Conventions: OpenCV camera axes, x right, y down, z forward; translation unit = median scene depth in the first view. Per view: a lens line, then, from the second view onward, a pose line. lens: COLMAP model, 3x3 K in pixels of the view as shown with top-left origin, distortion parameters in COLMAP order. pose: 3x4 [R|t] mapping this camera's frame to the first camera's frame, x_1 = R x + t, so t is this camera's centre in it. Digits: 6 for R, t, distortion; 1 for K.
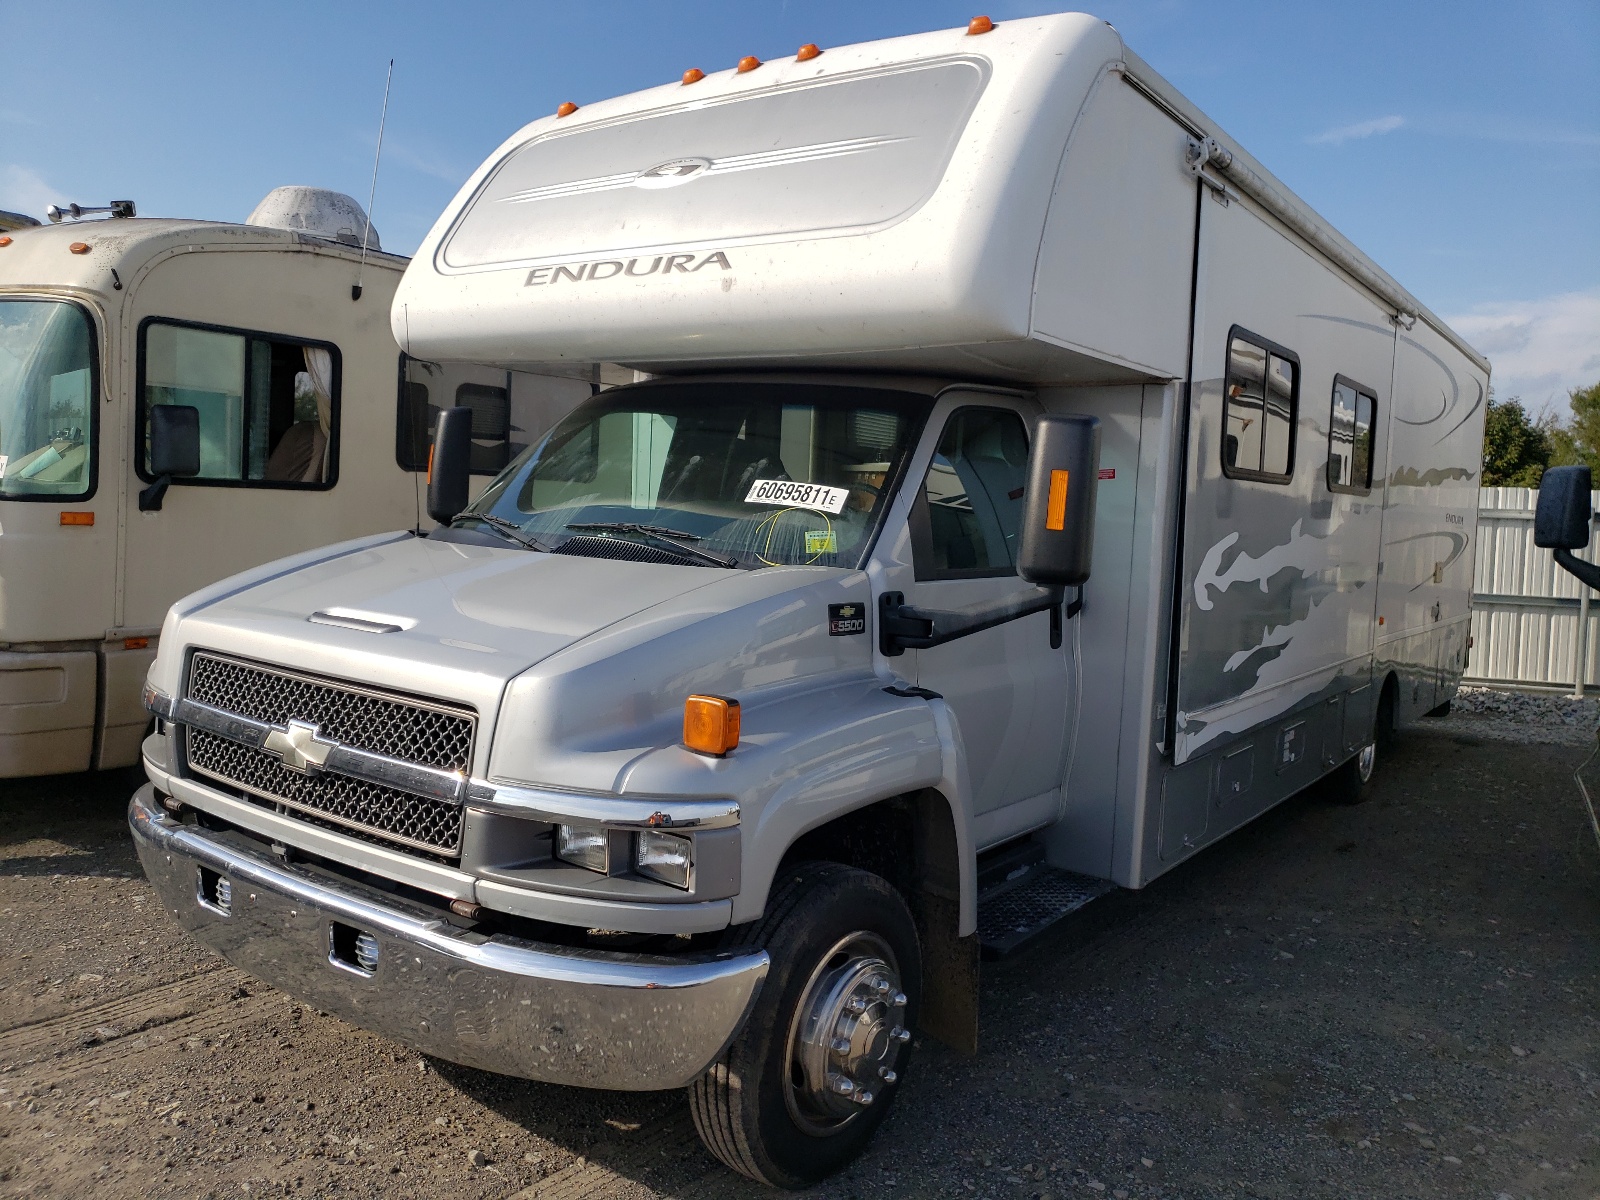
lens RADIAL K [[1268.0, 0, 800.0], [0, 1268.0, 600.0], [0, 0, 1]] dist [0.004535, 0.002572]
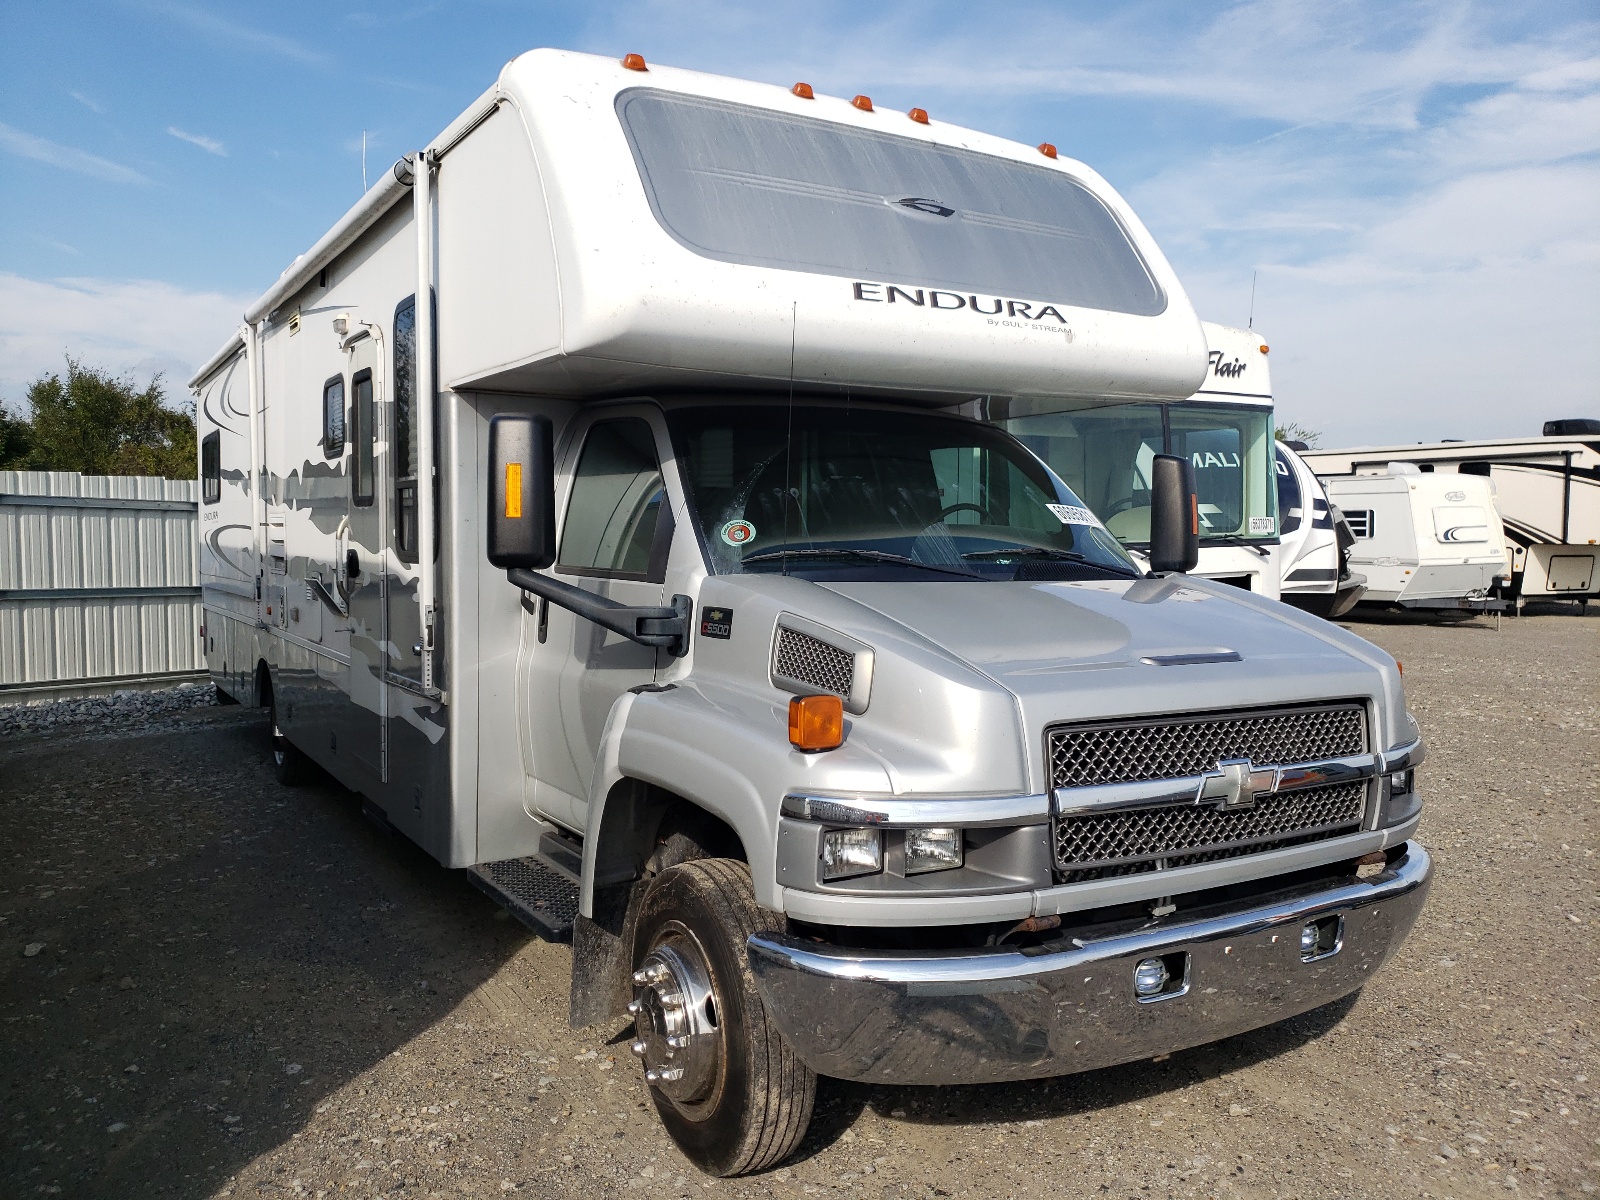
lens RADIAL K [[1268.0, 0, 800.0], [0, 1268.0, 600.0], [0, 0, 1]] dist [0.004535, 0.002572]
pose [[0.397985, -0.097359, 0.912211, -1.192554], [0.089265, 0.993744, 0.067115, -0.106825], [-0.913039, 0.054718, 0.404186, 0.744567]]
